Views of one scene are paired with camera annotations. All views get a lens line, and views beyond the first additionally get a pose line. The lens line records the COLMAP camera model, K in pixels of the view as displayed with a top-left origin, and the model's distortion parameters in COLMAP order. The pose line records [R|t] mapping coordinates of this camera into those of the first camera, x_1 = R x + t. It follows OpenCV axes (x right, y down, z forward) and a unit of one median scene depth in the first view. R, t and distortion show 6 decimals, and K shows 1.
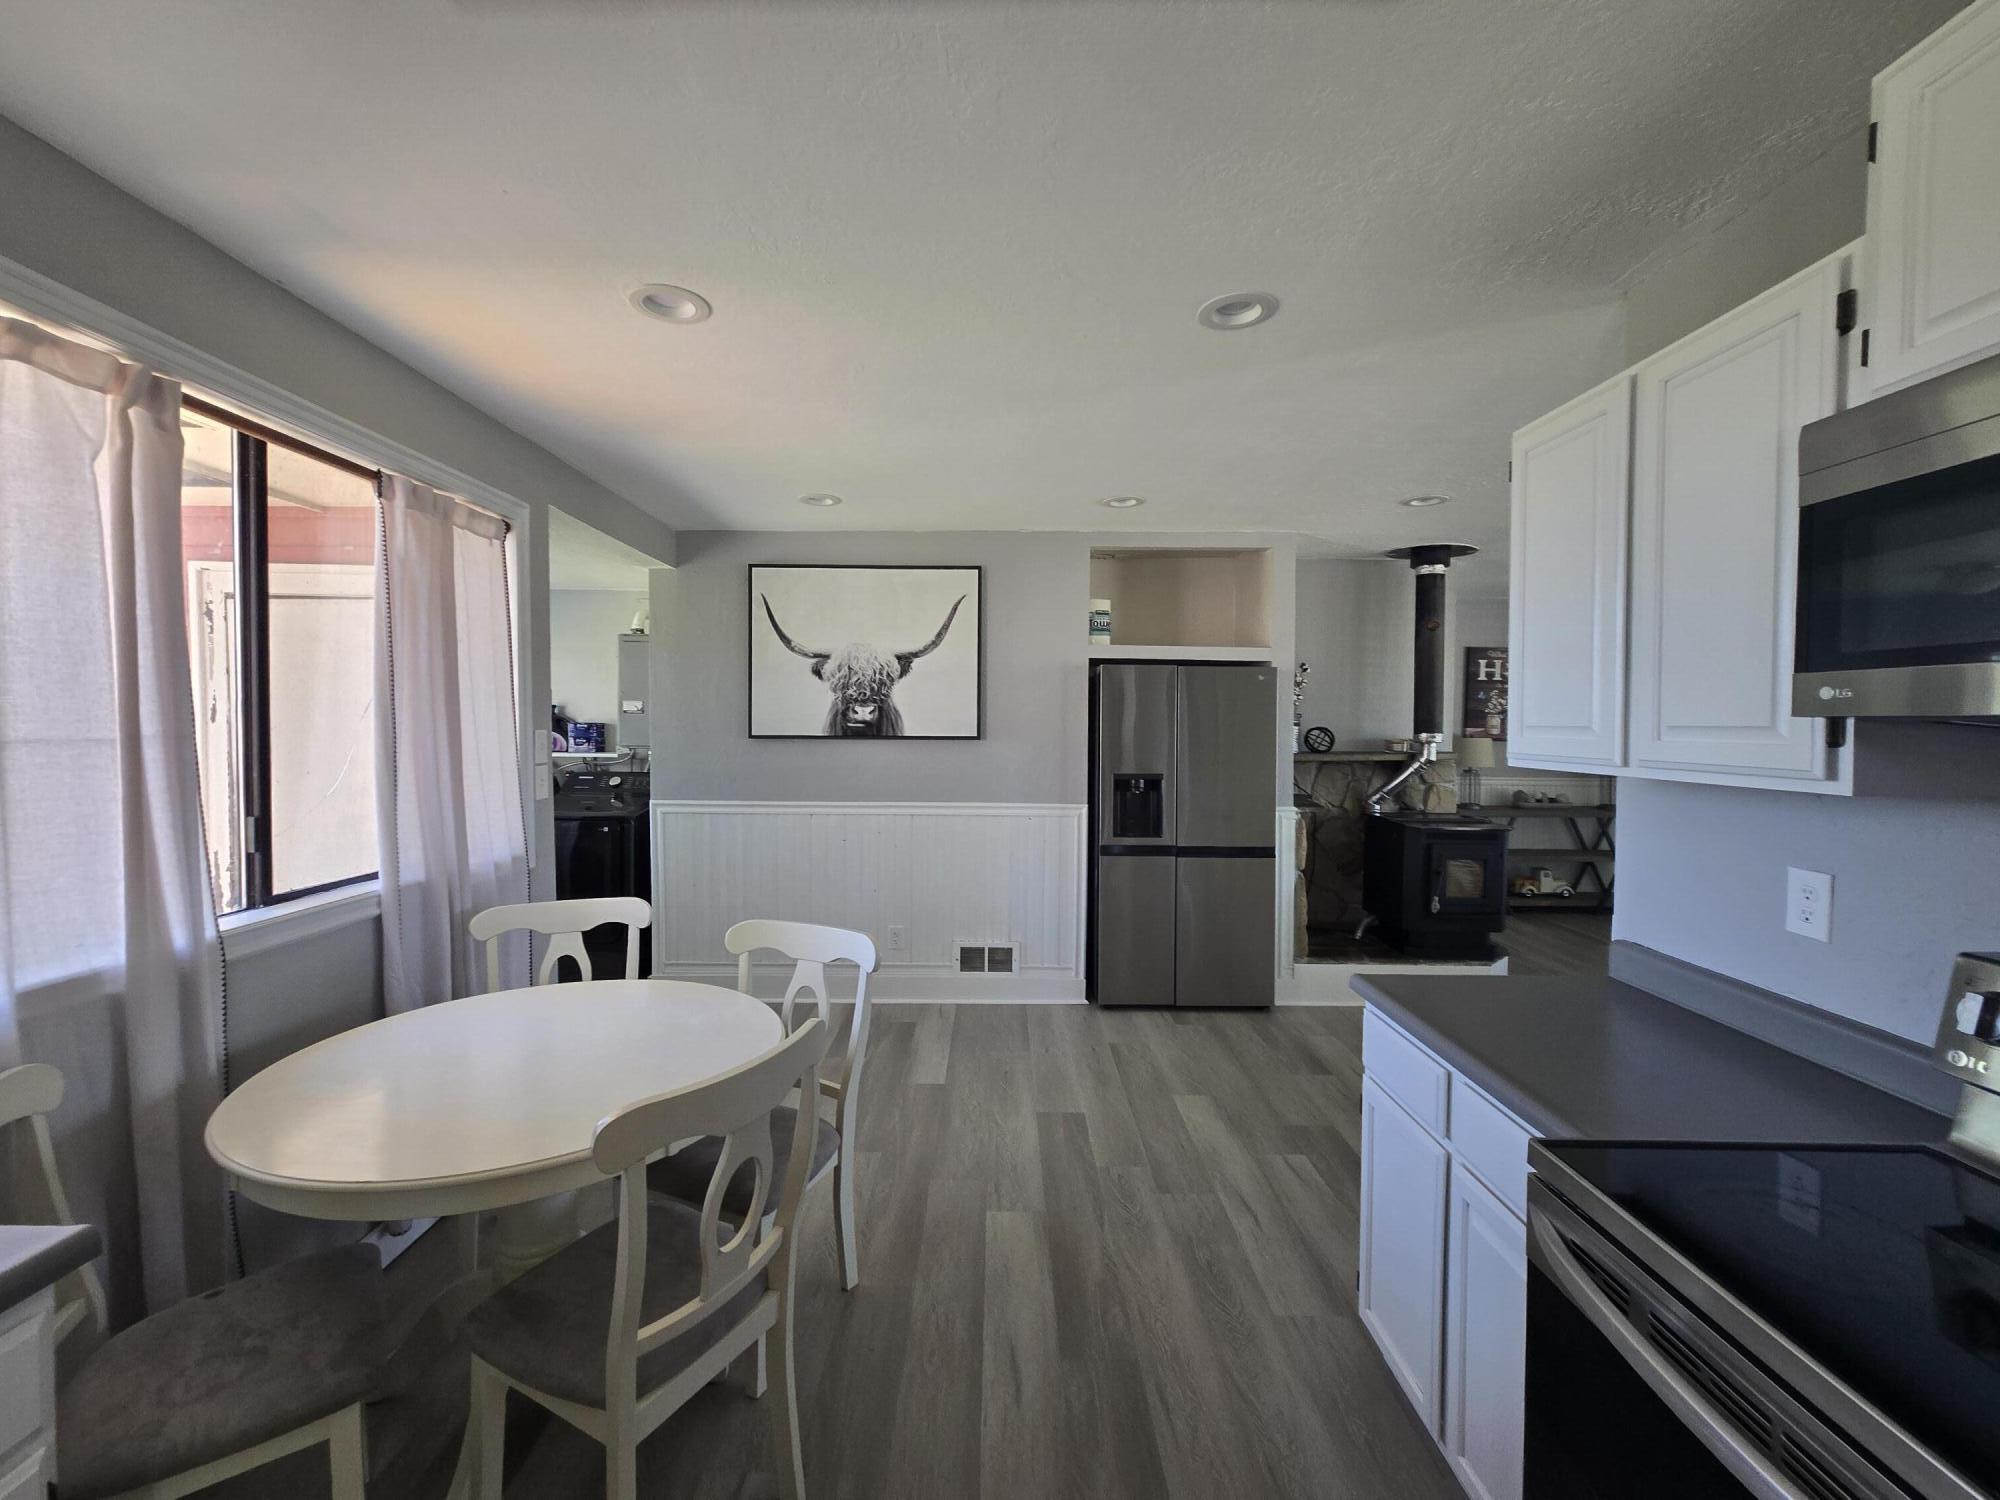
lens RADIAL K [[808.9, 0, 1005.8], [0, 808.9, 738.0], [0, 0, 1]] dist [-0.003059, -0.000340]
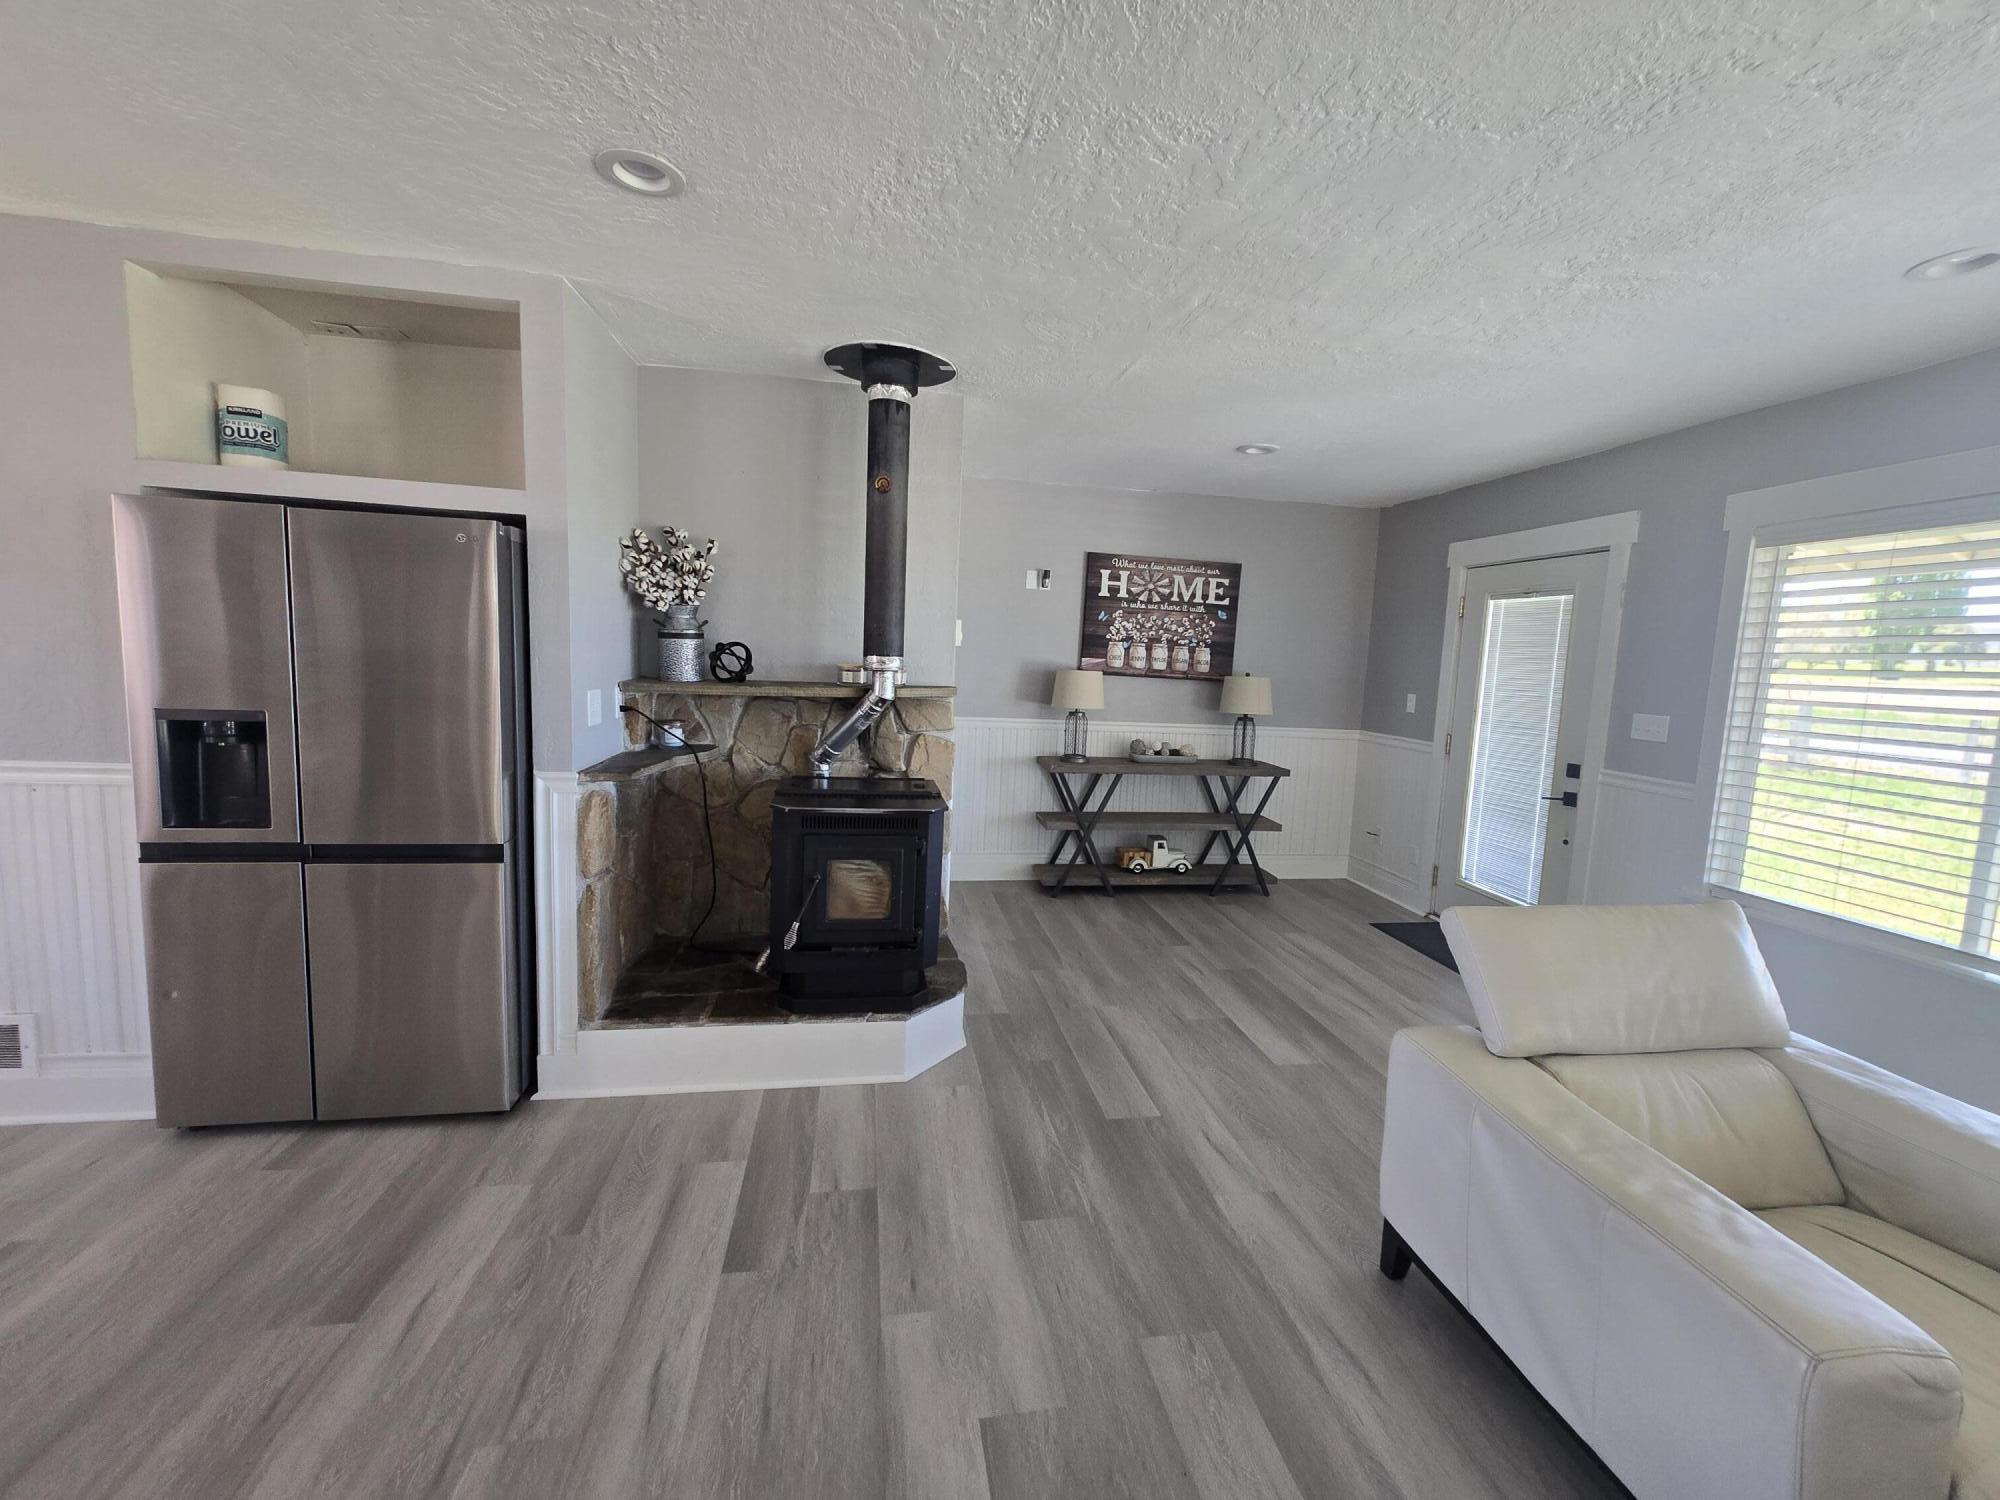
lens RADIAL K [[808.9, 0, 990.9], [0, 808.9, 749.9], [0, 0, 1]] dist [-0.003059, -0.000340]
pose [[0.986052, 0.013885, 0.165857, 0.475764], [-0.030598, 0.994653, 0.098641, 0.001919], [-0.163600, -0.102340, 0.981204, 0.324655]]
